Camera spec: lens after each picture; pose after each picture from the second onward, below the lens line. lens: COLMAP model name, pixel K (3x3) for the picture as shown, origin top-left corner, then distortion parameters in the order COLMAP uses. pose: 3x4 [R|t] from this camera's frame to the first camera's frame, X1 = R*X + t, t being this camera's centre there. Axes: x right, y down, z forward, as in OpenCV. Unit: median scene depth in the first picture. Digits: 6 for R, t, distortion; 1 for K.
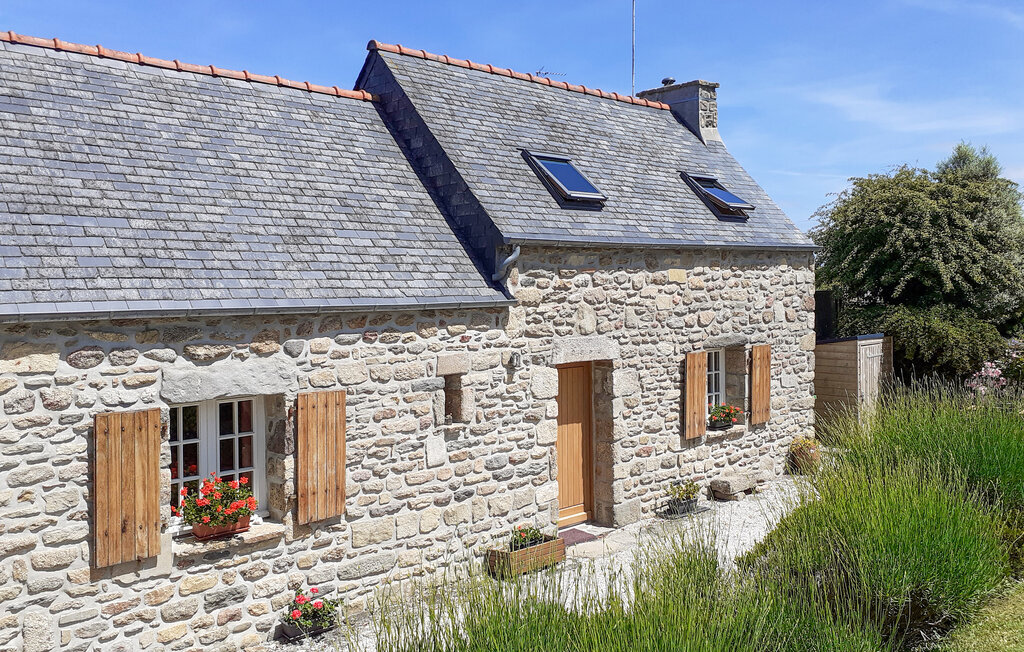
lens RADIAL K [[855.6, 0, 483.4], [0, 855.6, 334.1], [0, 0, 1]] dist [0.035188, -0.035059]
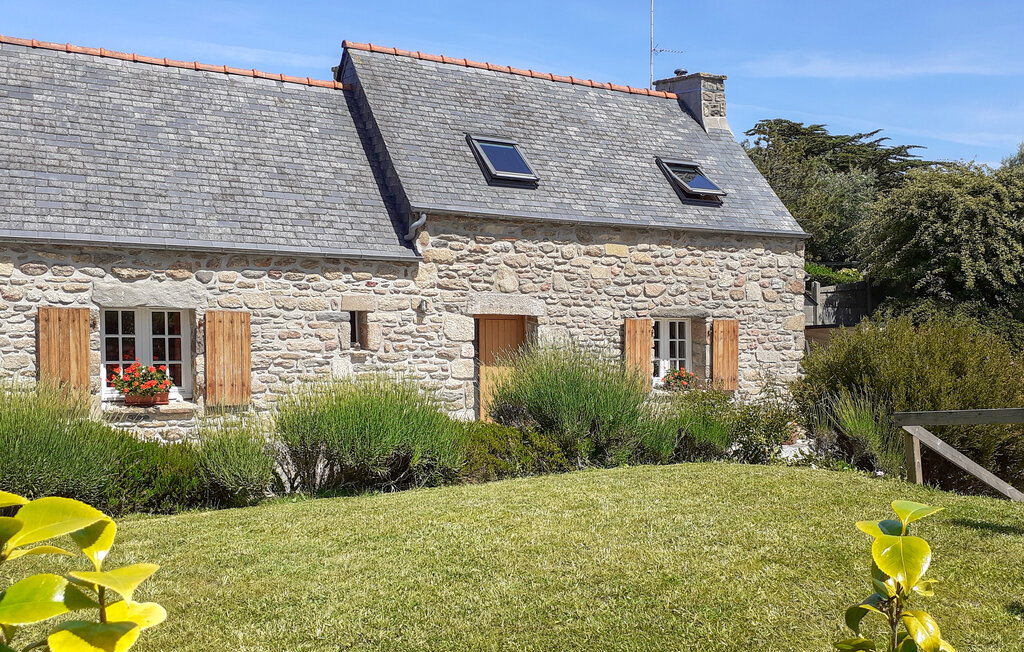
lens RADIAL K [[855.6, 0, 532.0], [0, 855.6, 332.9], [0, 0, 1]] dist [0.035188, -0.035059]
pose [[0.971746, 0.101225, -0.213222, 0.469258], [-0.090840, 0.994176, 0.057976, -0.017550], [0.217849, -0.036969, 0.975282, -0.183838]]
